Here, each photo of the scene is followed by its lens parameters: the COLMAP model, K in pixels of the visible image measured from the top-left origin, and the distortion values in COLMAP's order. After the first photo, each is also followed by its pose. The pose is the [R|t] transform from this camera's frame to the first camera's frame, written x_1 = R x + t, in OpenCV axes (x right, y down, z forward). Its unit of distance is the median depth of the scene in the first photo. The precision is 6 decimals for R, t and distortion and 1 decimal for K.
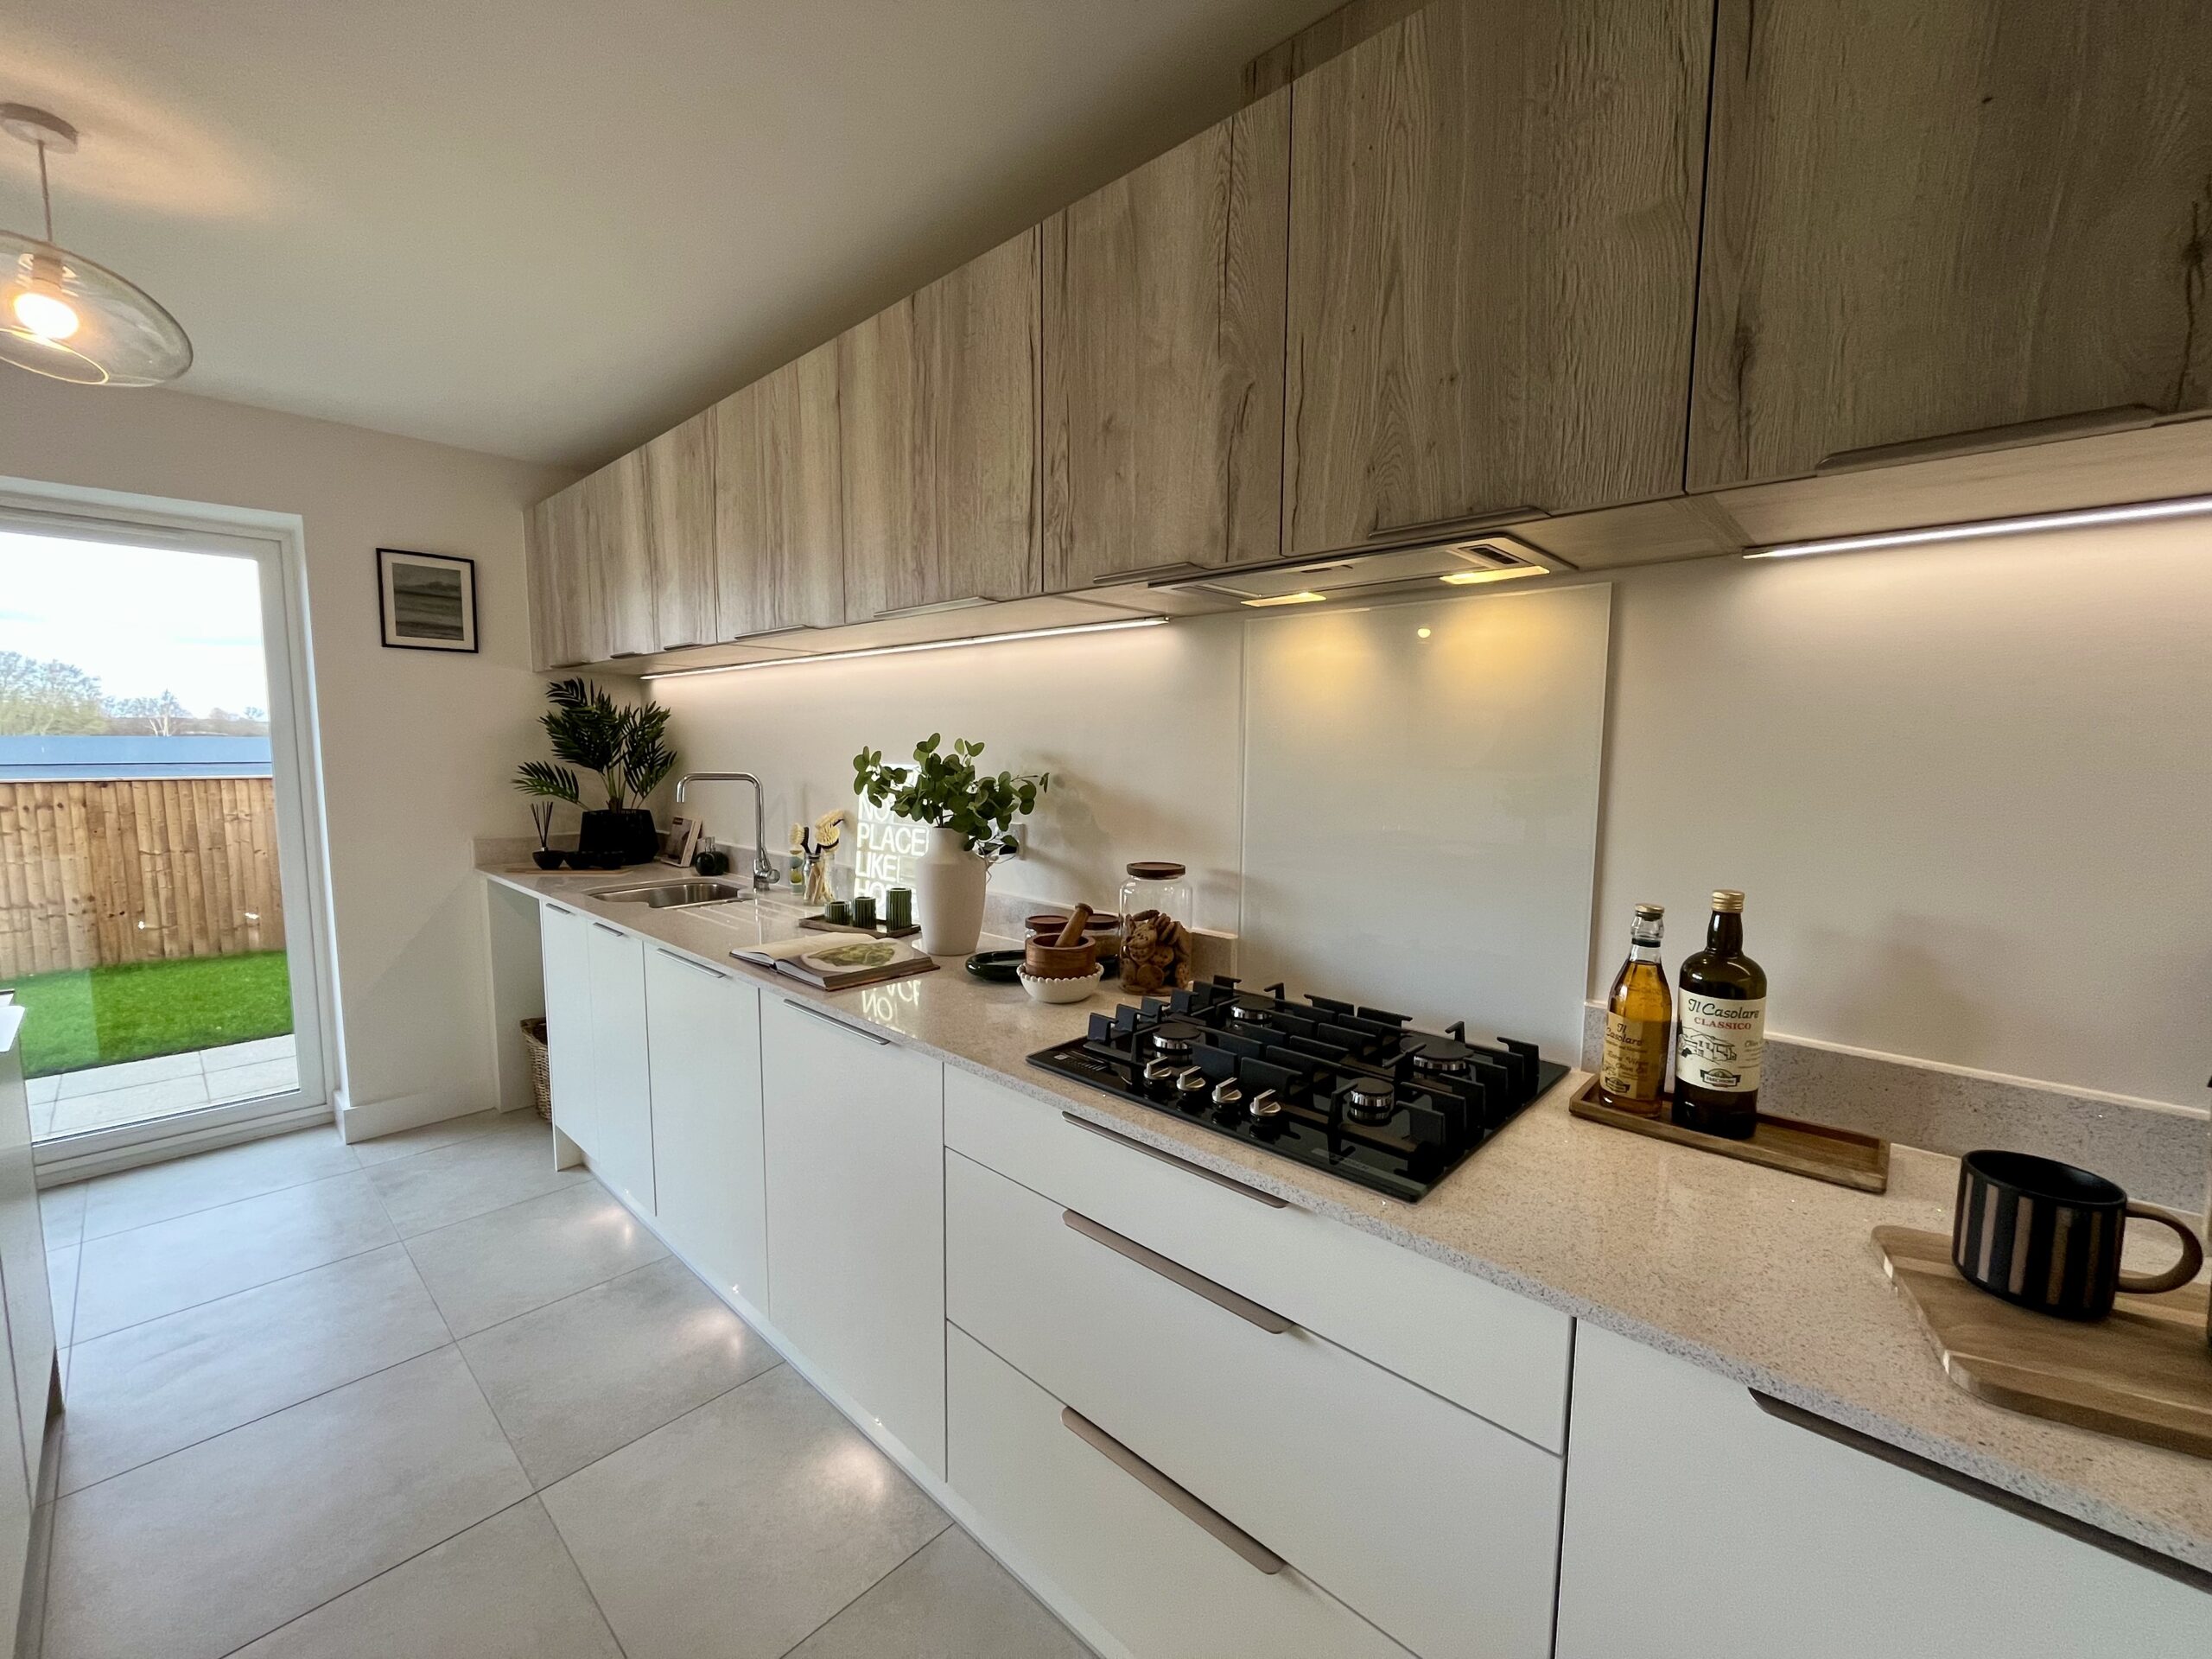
lens RADIAL K [[904.3, 0, 1101.3], [0, 904.3, 831.9], [0, 0, 1]] dist [-0.002518, 0.000075]
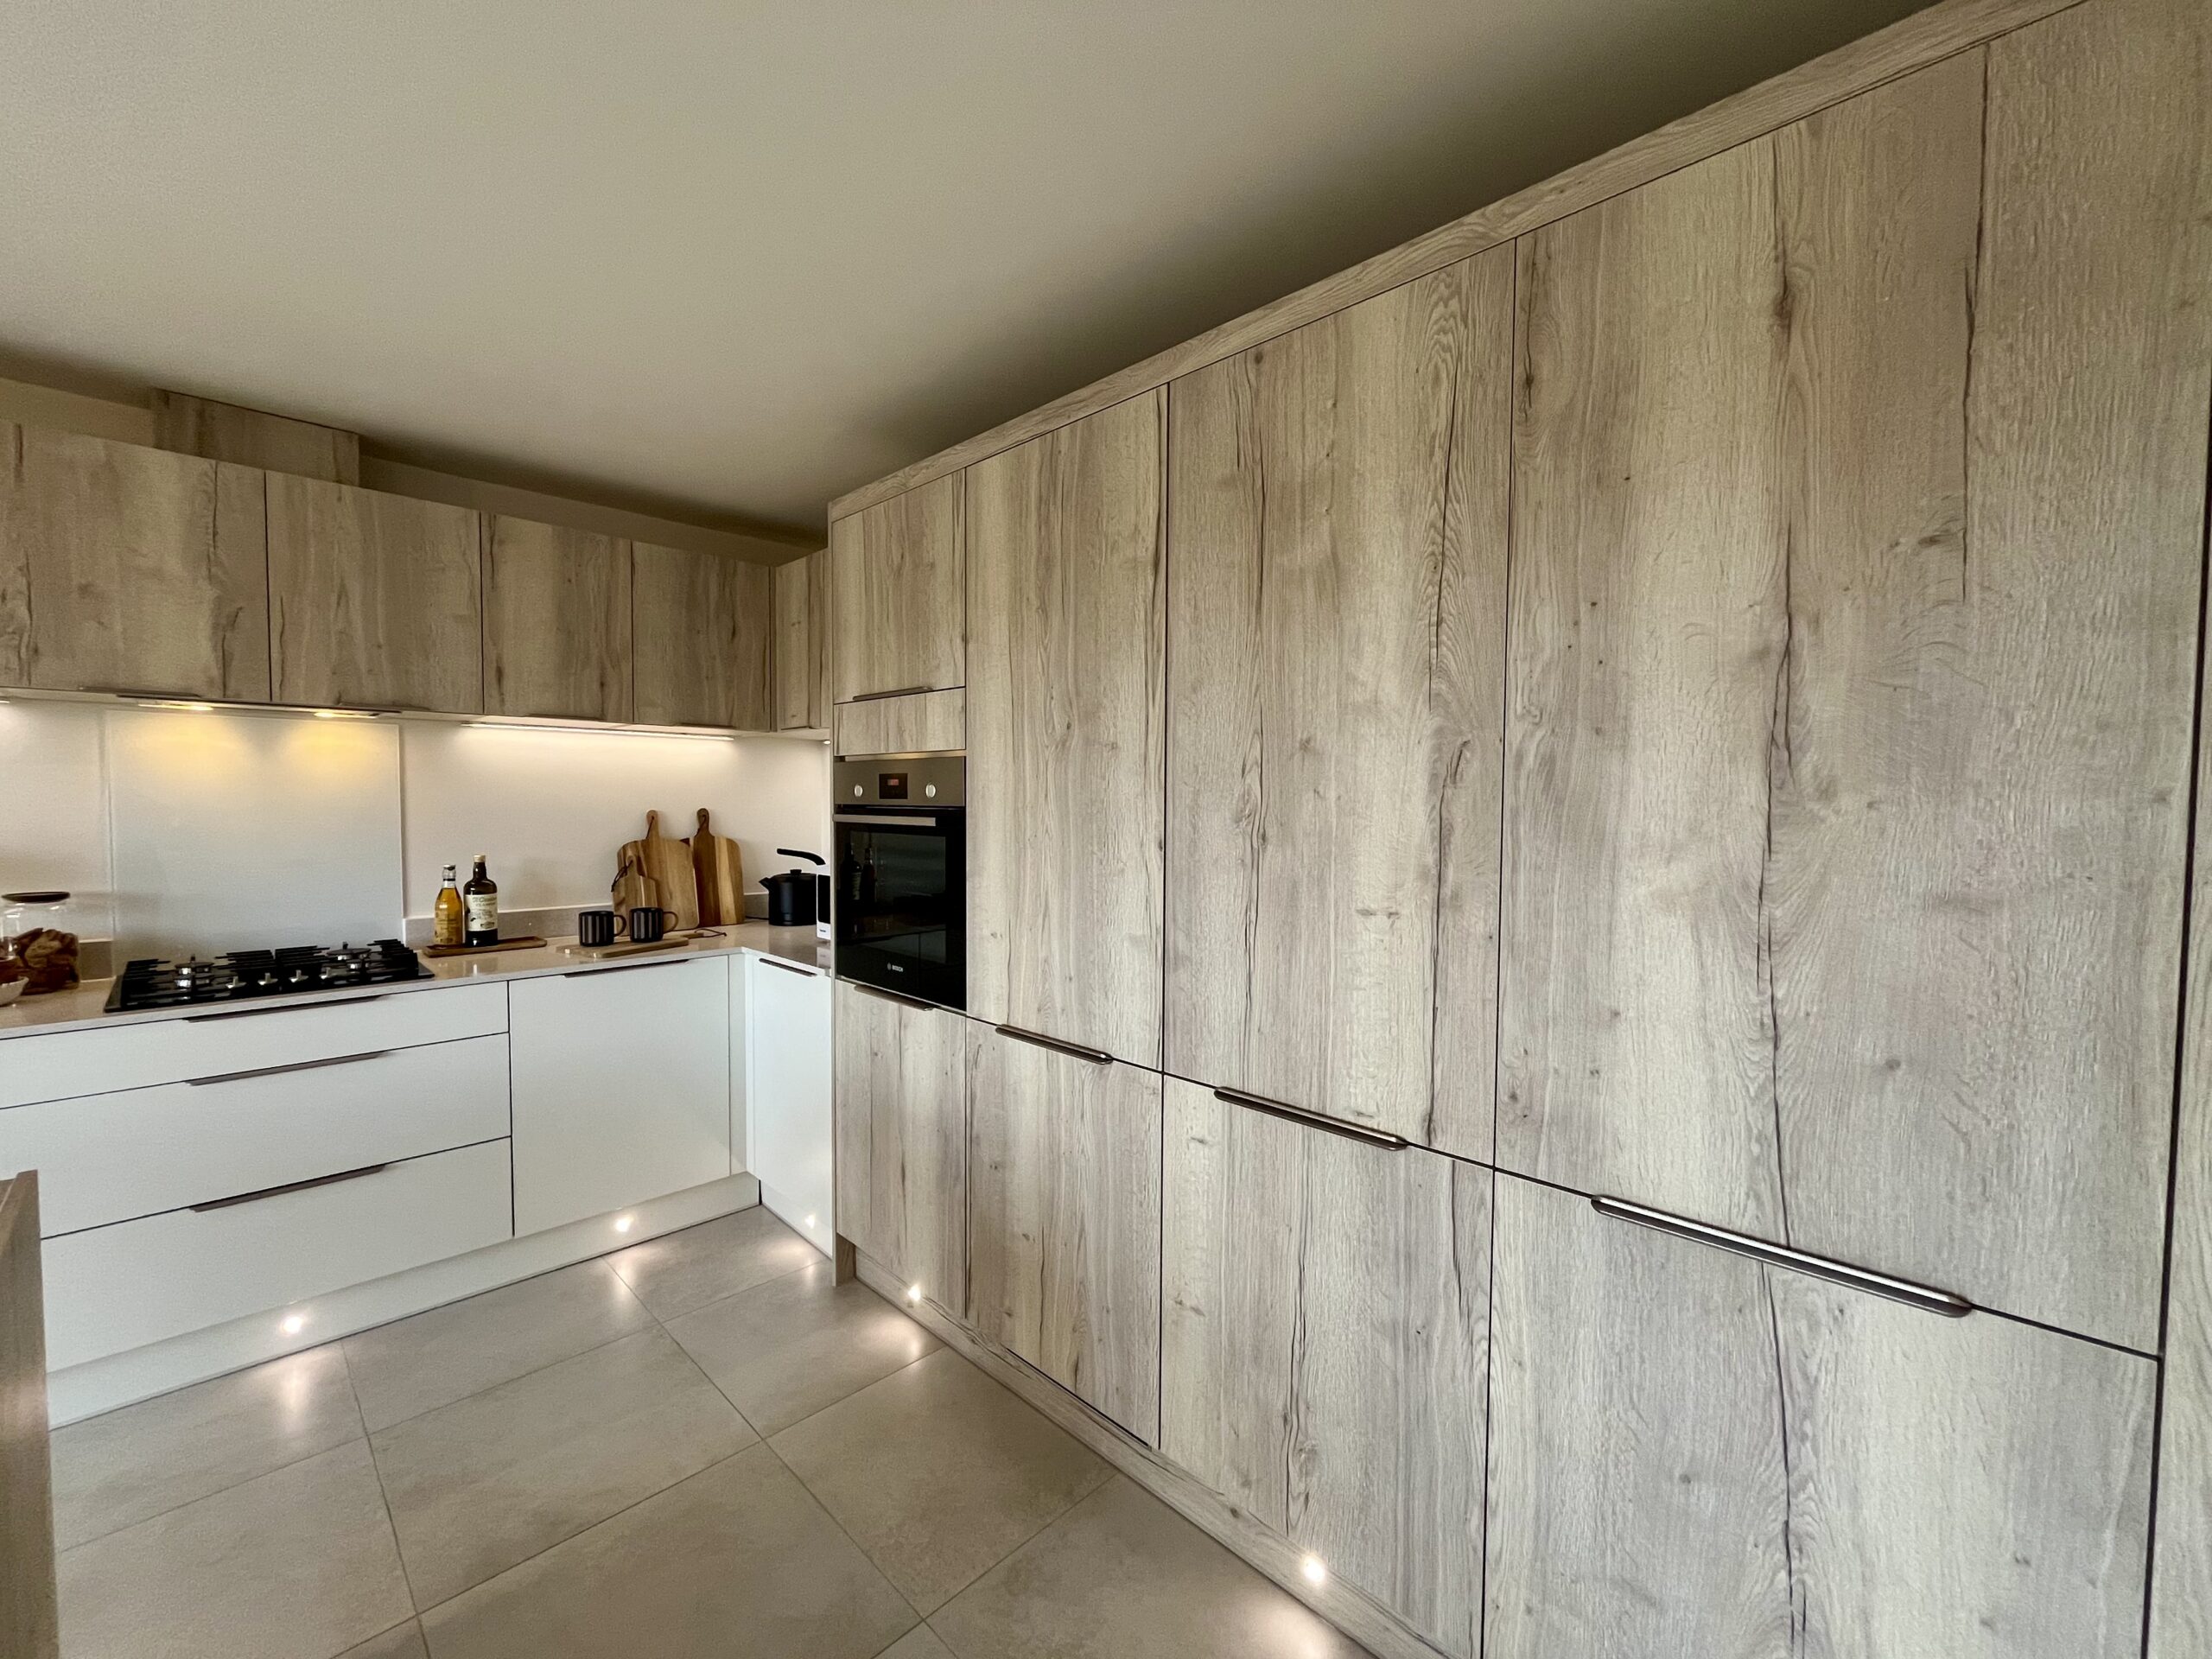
lens RADIAL K [[904.3, 0, 1093.1], [0, 904.3, 837.7], [0, 0, 1]] dist [-0.002518, 0.000075]
pose [[0.035576, -0.047138, 0.998255, -0.654555], [0.095653, 0.994462, 0.043550, 0.025633], [-0.994779, 0.093936, 0.039888, -0.309299]]
